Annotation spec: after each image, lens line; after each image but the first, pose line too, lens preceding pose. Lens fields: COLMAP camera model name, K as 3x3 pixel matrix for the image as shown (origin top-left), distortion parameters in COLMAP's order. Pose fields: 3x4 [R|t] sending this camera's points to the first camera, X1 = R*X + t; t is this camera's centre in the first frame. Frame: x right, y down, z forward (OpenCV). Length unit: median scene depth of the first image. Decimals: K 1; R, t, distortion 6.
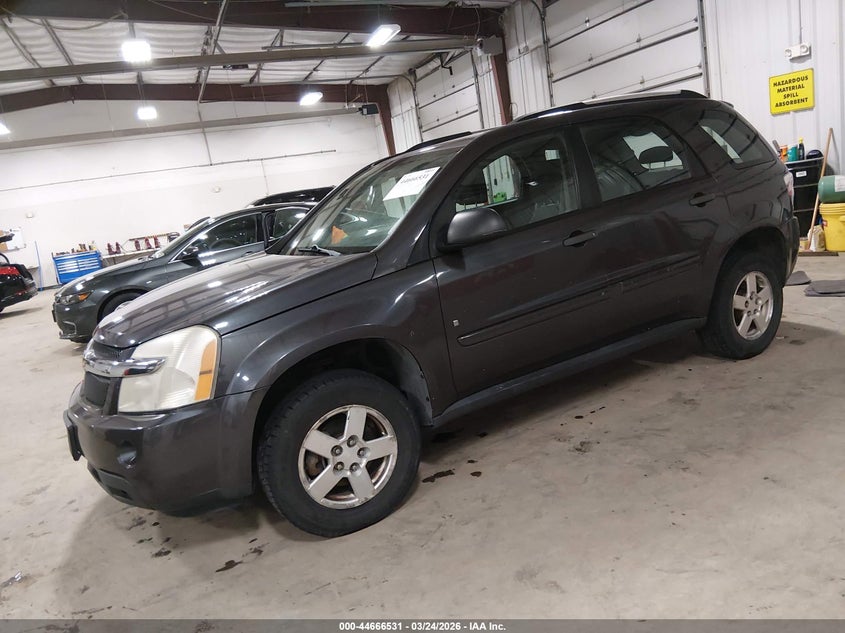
lens RADIAL K [[633.5, 0, 421.7], [0, 633.5, 315.8], [0, 0, 1]] dist [0.110655, -0.184783]
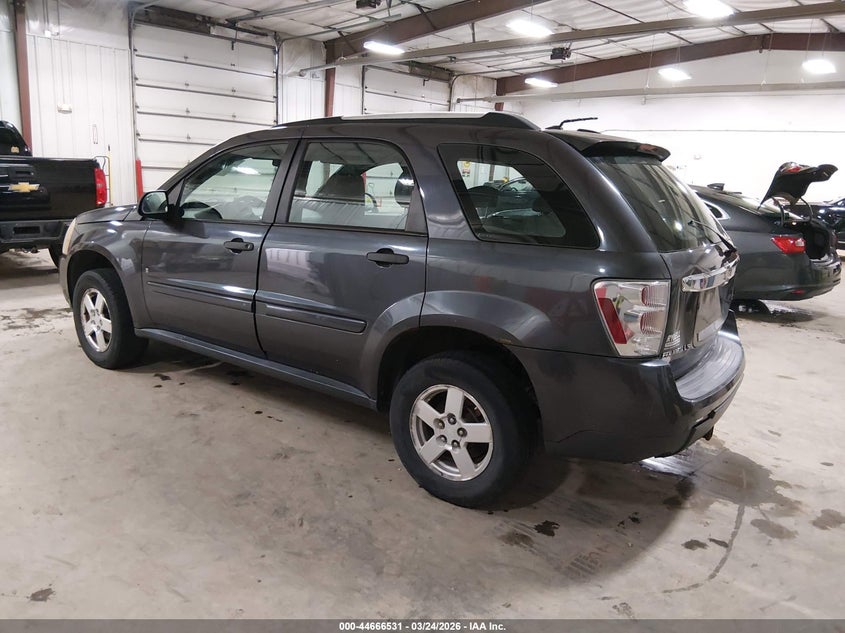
lens RADIAL K [[633.5, 0, 421.7], [0, 633.5, 315.8], [0, 0, 1]] dist [0.110655, -0.184783]
pose [[0.362300, 0.334667, -0.869906, 1.154864], [-0.310393, 0.923363, 0.225959, -0.286322], [0.878860, 0.188147, 0.438413, 0.753724]]
